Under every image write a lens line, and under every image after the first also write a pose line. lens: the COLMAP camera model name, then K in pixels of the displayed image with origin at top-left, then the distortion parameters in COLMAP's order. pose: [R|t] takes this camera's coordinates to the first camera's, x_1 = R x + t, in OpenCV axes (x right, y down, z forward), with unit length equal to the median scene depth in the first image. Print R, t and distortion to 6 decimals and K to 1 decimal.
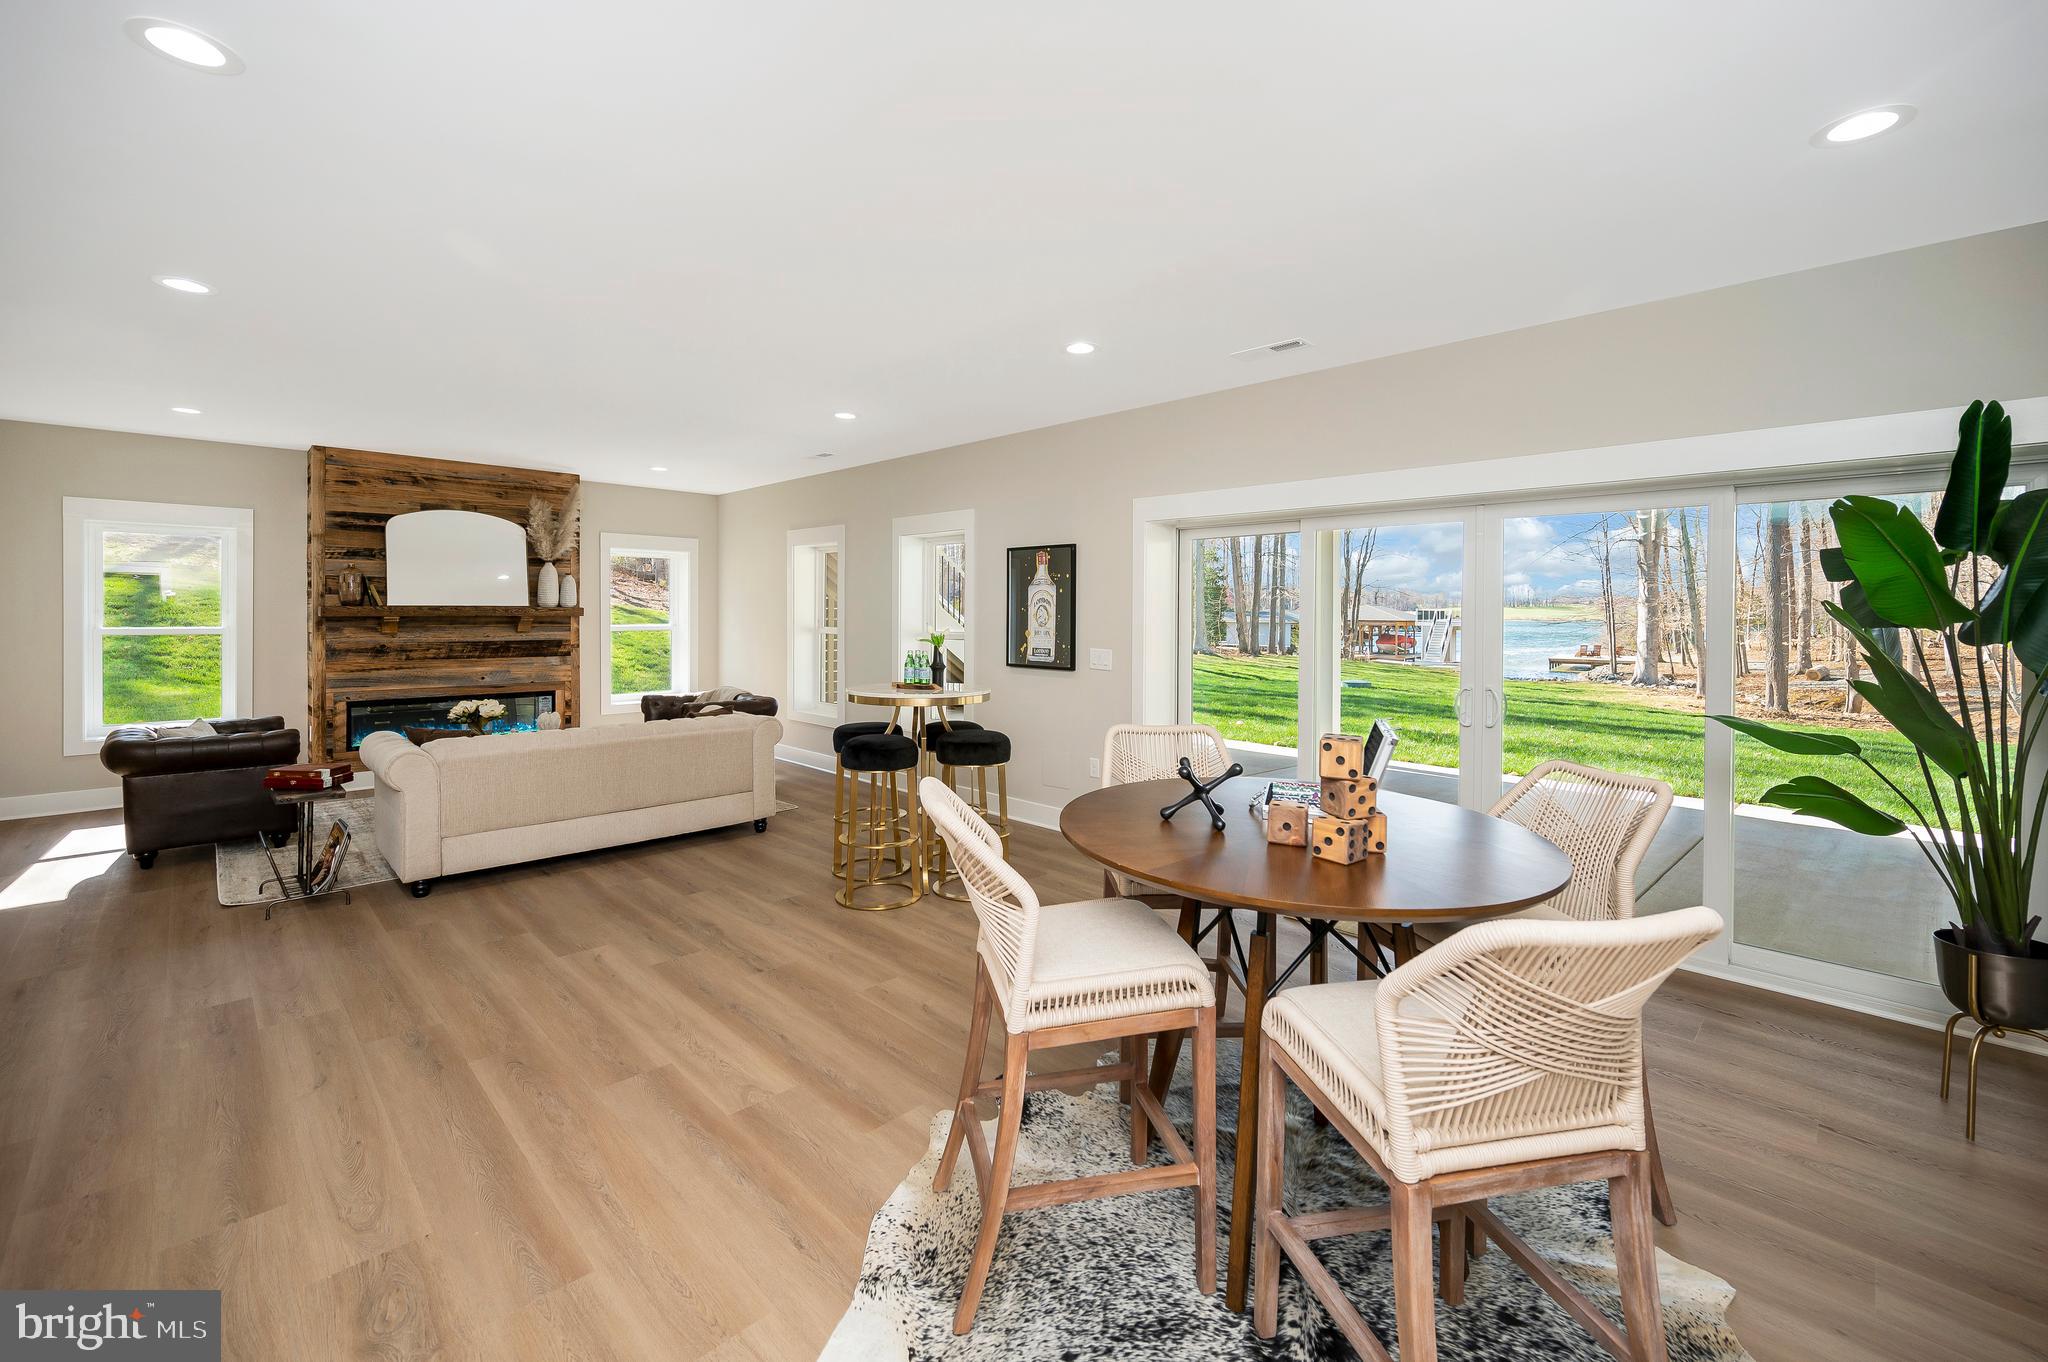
lens RADIAL K [[836.4, 0, 1029.2], [0, 836.4, 624.9], [0, 0, 1]] dist [-0.004219, 0.000444]
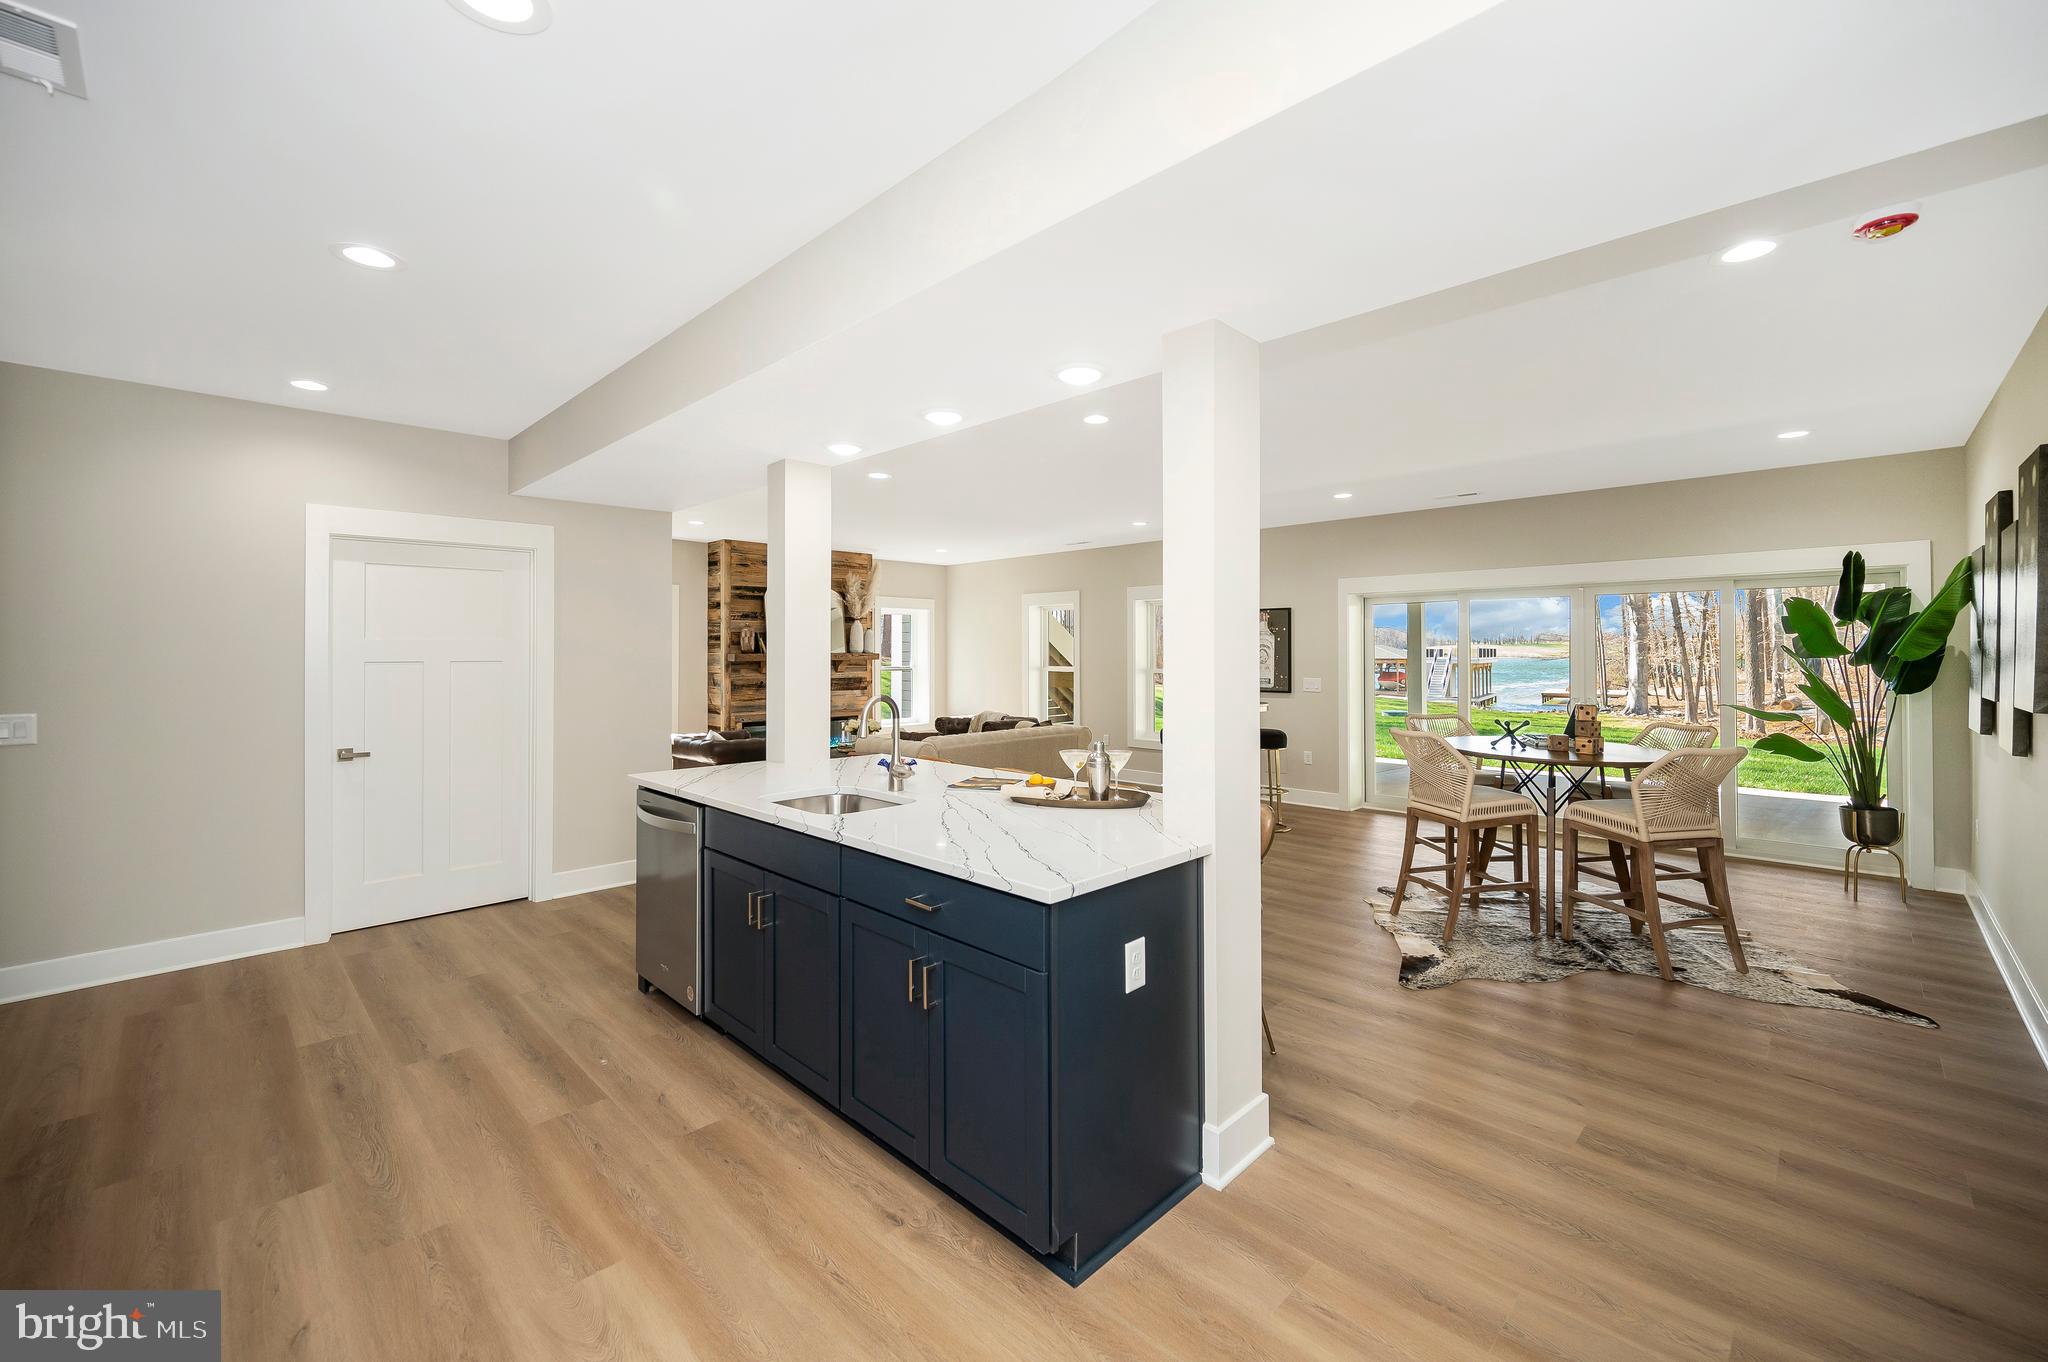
lens RADIAL K [[836.4, 0, 1028.6], [0, 836.4, 653.0], [0, 0, 1]] dist [-0.004219, 0.000444]
pose [[0.999829, -0.008674, 0.016338, -0.372023], [0.008932, 0.999836, -0.015773, 0.002341], [-0.016199, 0.015916, 0.999742, -0.406599]]
